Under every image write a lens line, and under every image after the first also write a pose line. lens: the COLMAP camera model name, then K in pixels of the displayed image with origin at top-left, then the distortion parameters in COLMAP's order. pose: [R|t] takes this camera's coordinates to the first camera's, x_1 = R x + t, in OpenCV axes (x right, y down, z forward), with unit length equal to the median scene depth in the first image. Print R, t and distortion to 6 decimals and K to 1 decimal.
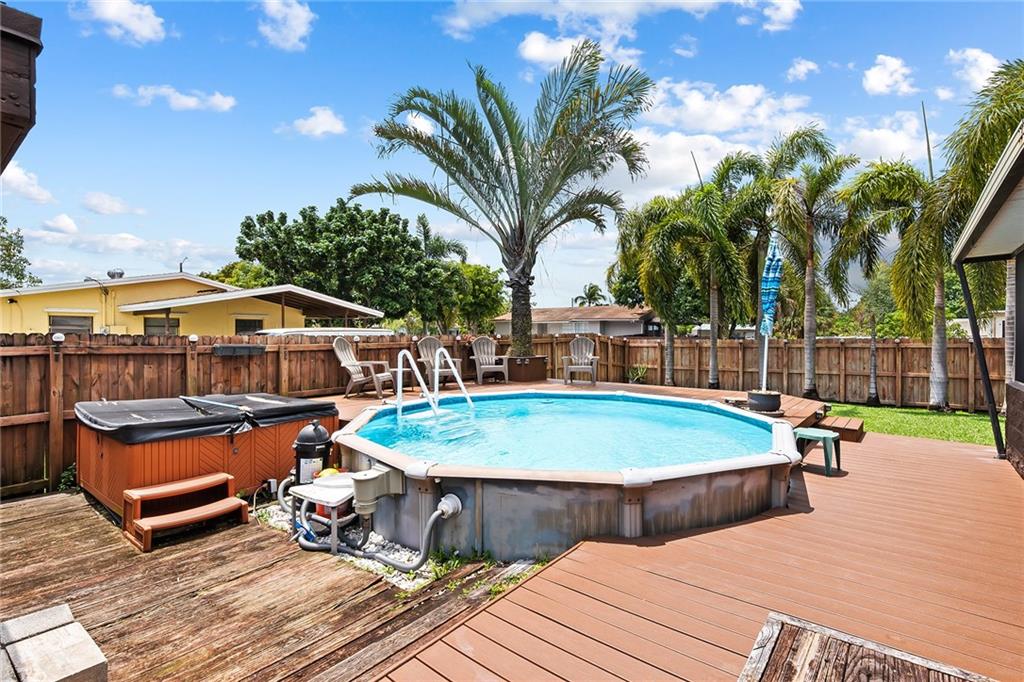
lens RADIAL K [[486.2, 0, 511.2], [0, 486.2, 343.1], [0, 0, 1]] dist [0.022397, -0.007105]
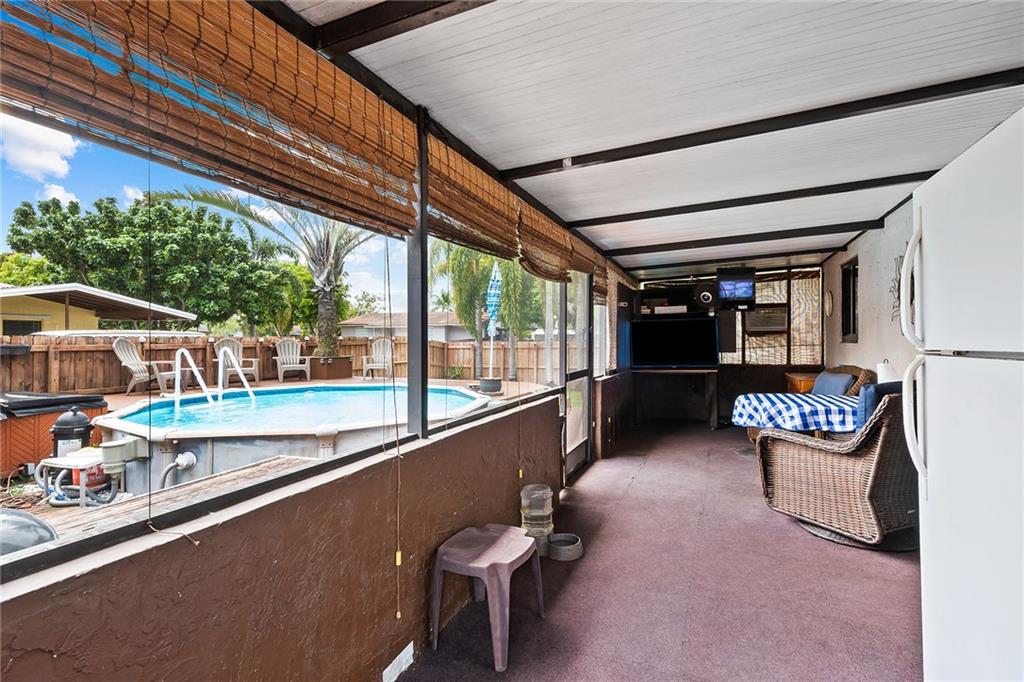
lens RADIAL K [[485.2, 0, 510.5], [0, 485.2, 338.6], [0, 0, 1]] dist [0.003035, -0.001010]
pose [[0.958883, -0.000589, 0.283801, 0.106433], [0.005928, 0.999821, -0.017954, 0.008995], [-0.283740, 0.018898, 0.958715, -0.162719]]
